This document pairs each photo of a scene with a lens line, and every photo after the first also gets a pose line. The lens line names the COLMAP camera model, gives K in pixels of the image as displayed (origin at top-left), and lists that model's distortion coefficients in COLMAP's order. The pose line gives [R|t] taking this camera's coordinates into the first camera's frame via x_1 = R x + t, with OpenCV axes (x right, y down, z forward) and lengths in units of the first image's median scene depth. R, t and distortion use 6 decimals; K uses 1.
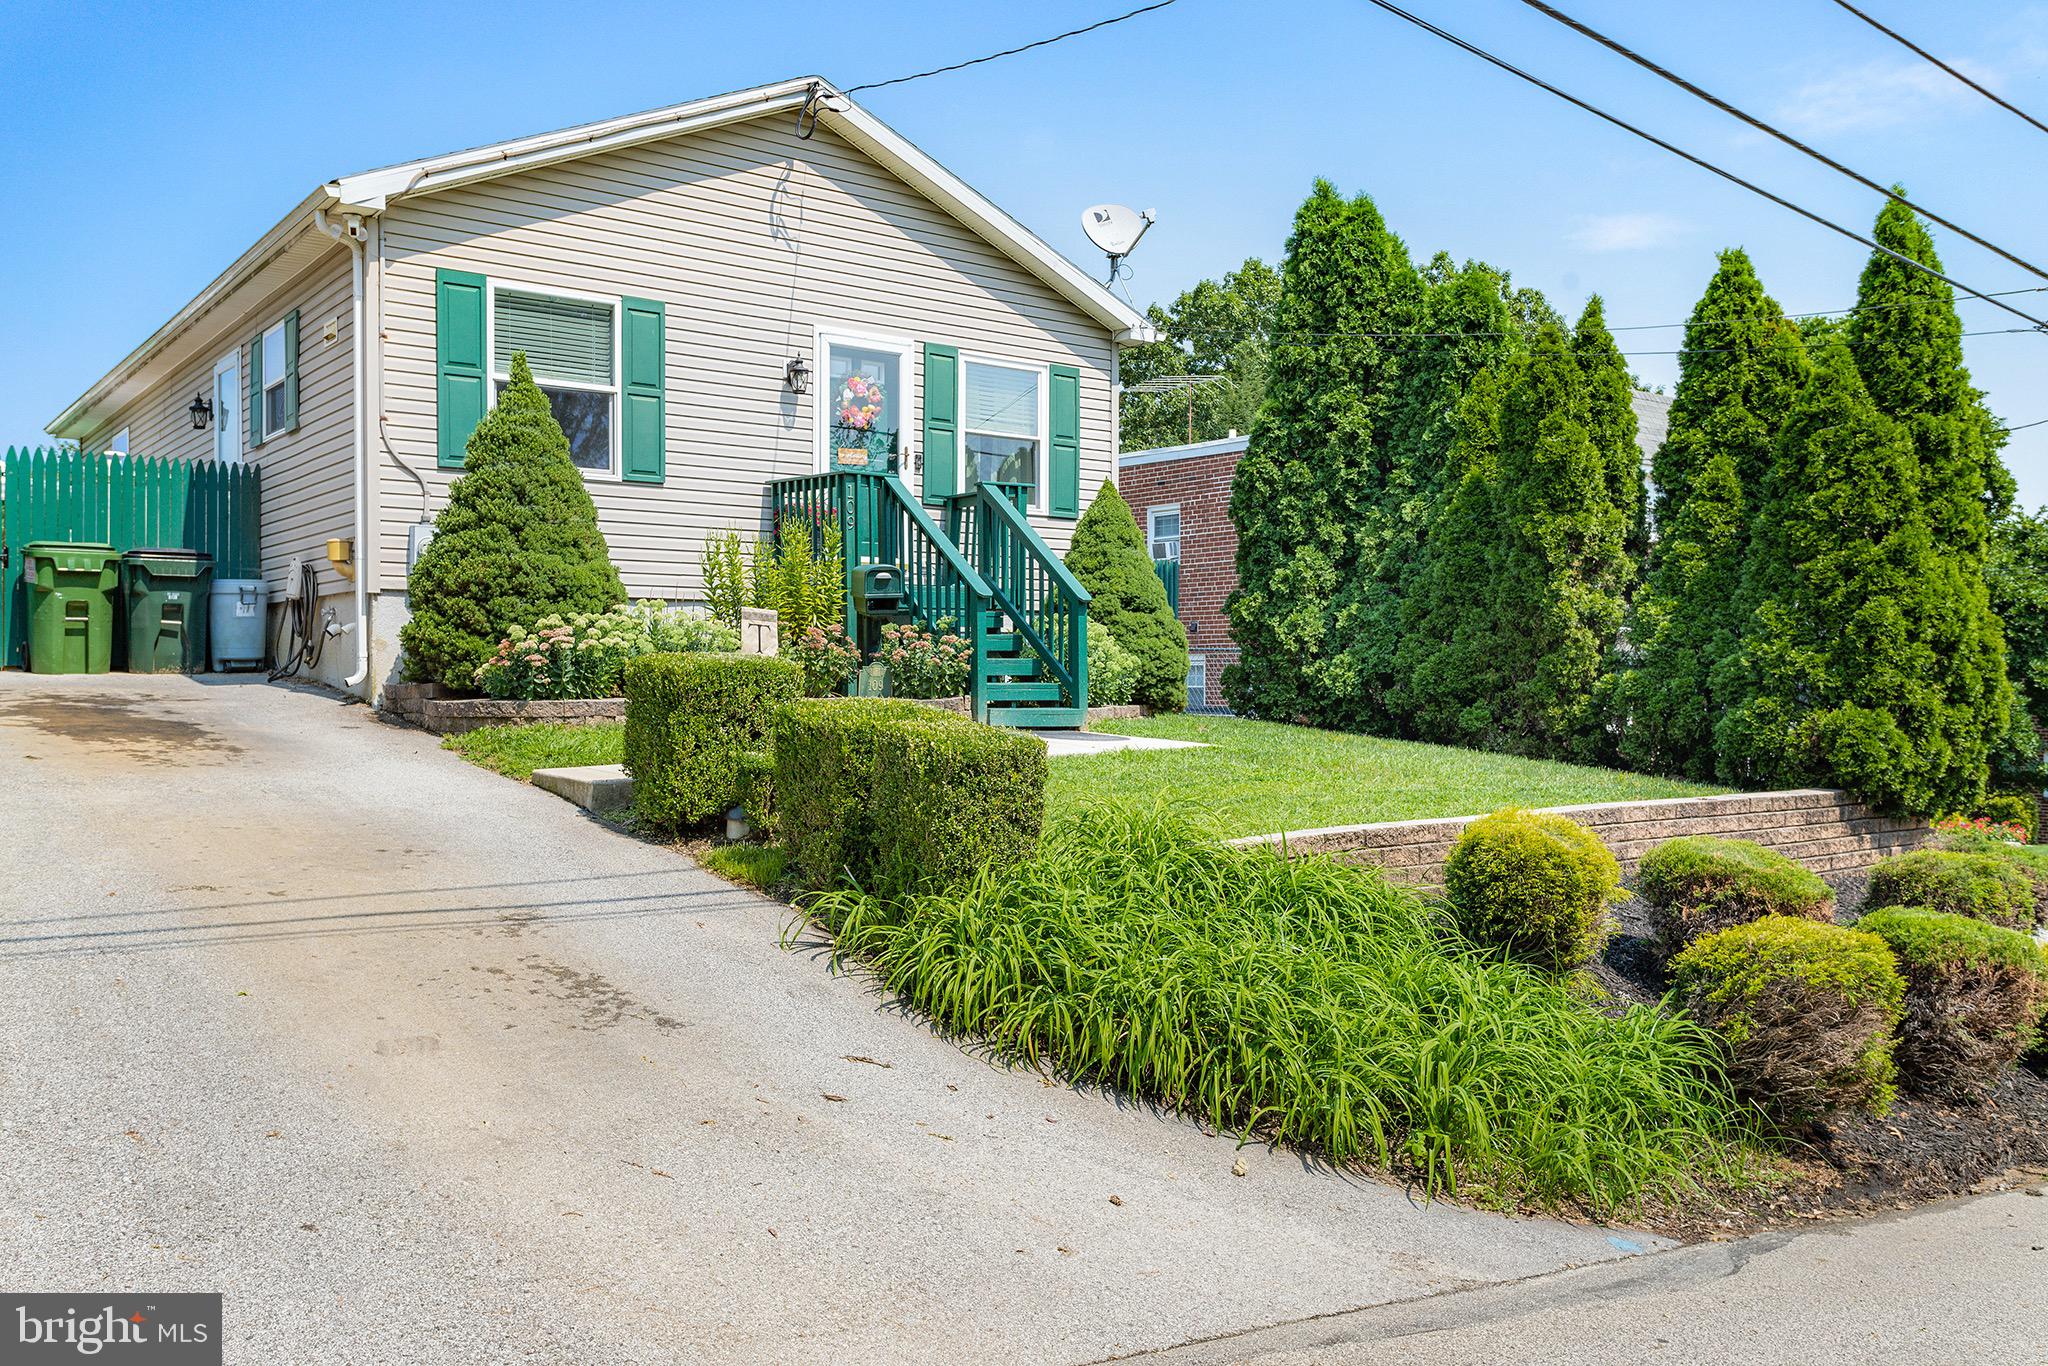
lens RADIAL K [[1635.4, 0, 1021.9], [0, 1635.4, 681.8], [0, 0, 1]] dist [0.009540, 0.000471]
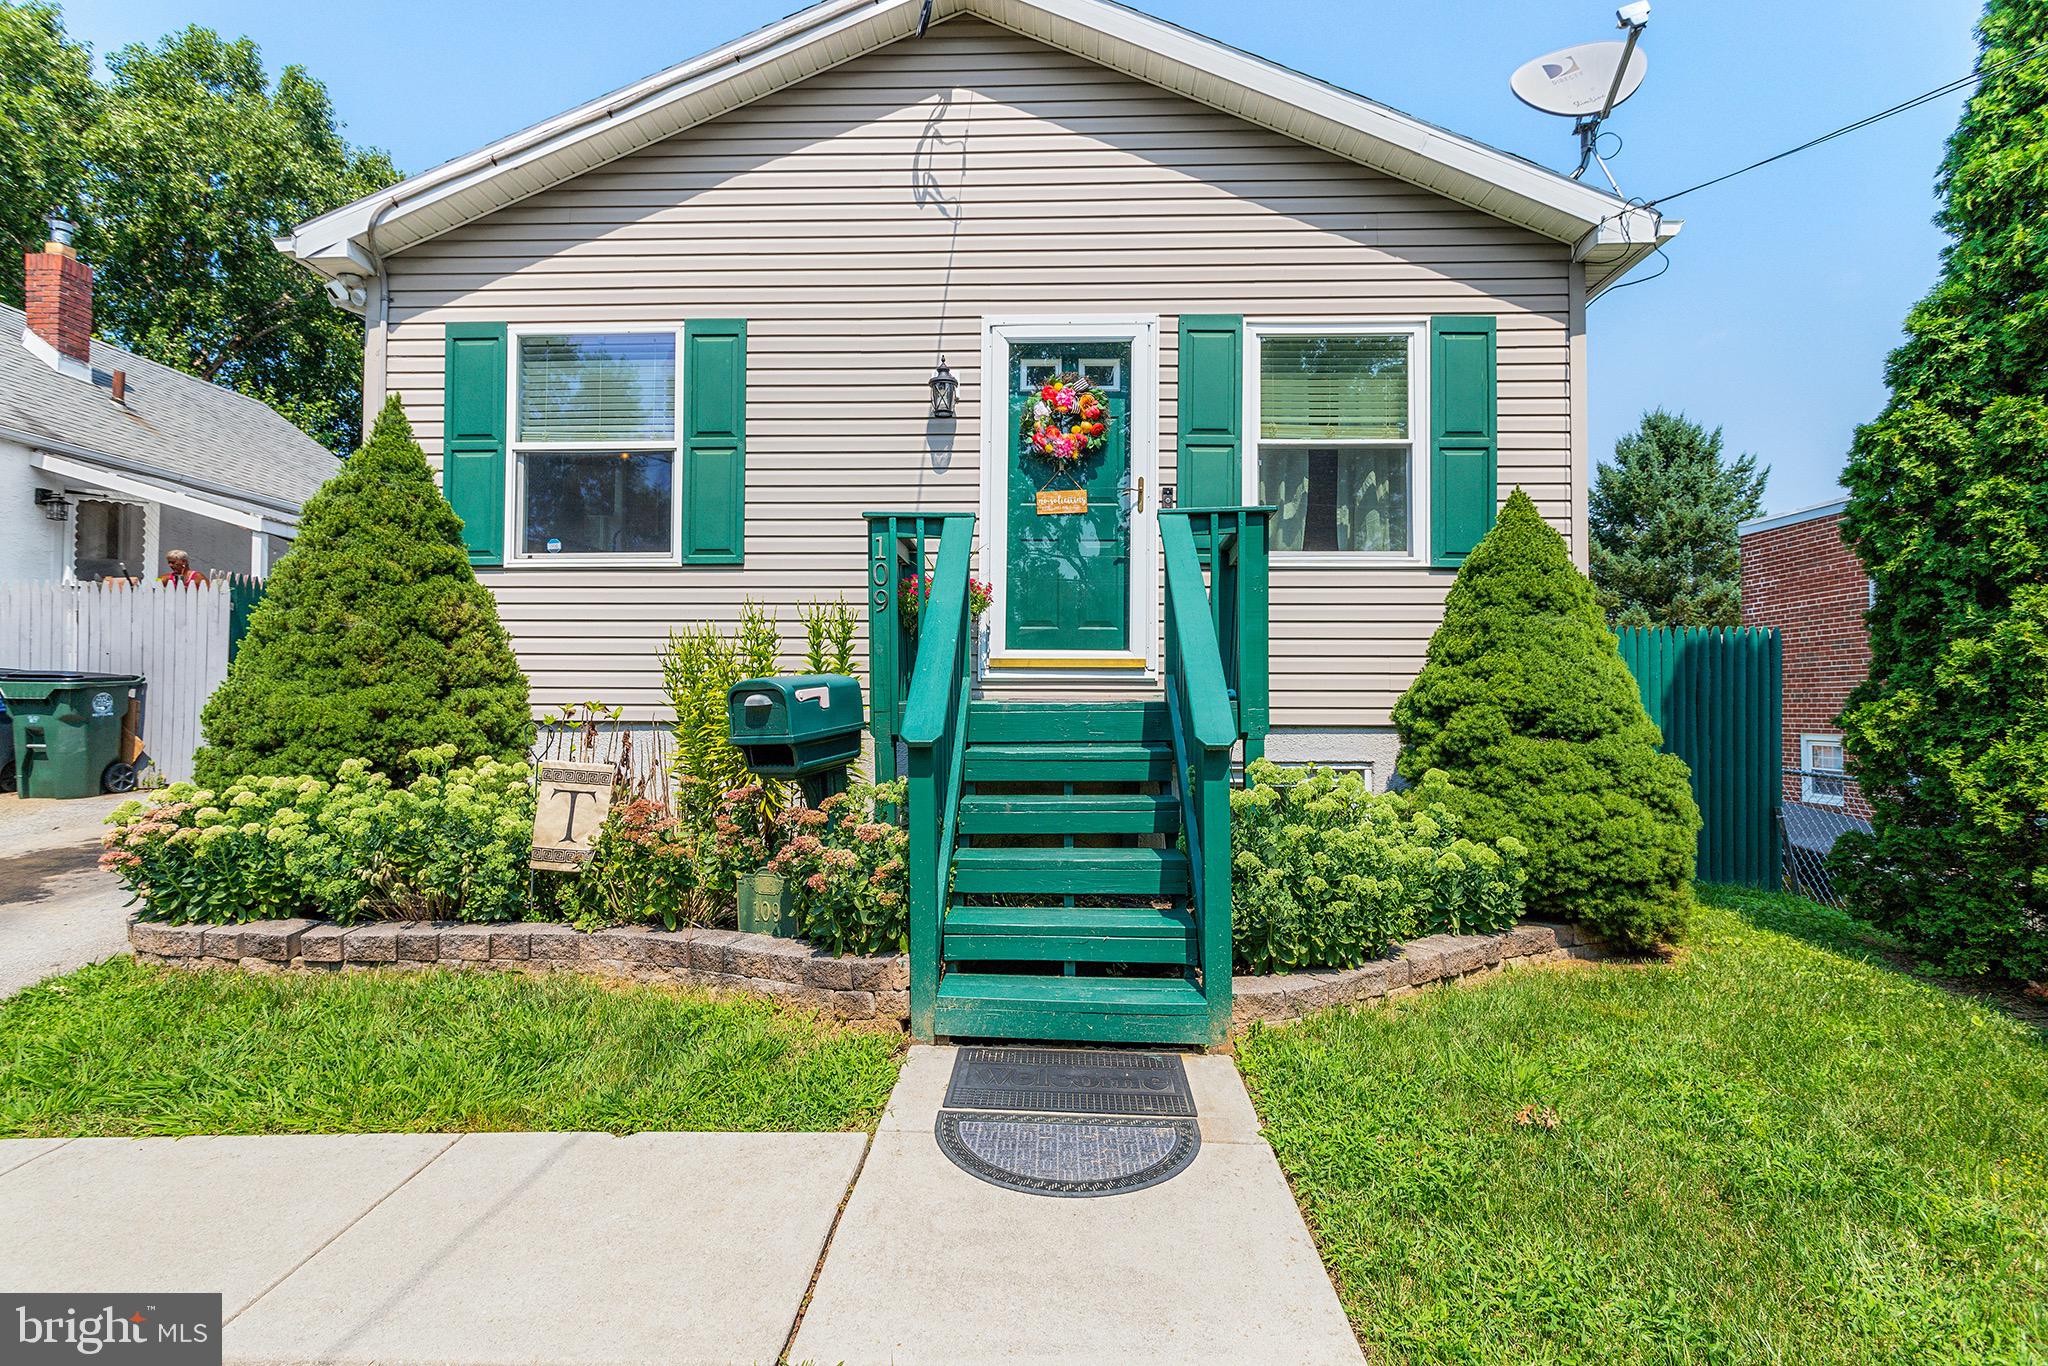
lens RADIAL K [[972.9, 0, 1023.5], [0, 972.9, 682.7], [0, 0, 1]] dist [-0.003737, 0.000801]
pose [[0.762183, -0.010712, -0.647273, 0.141614], [-0.007538, 0.999648, -0.025419, -0.051599], [0.647317, 0.024253, 0.761835, 0.670032]]
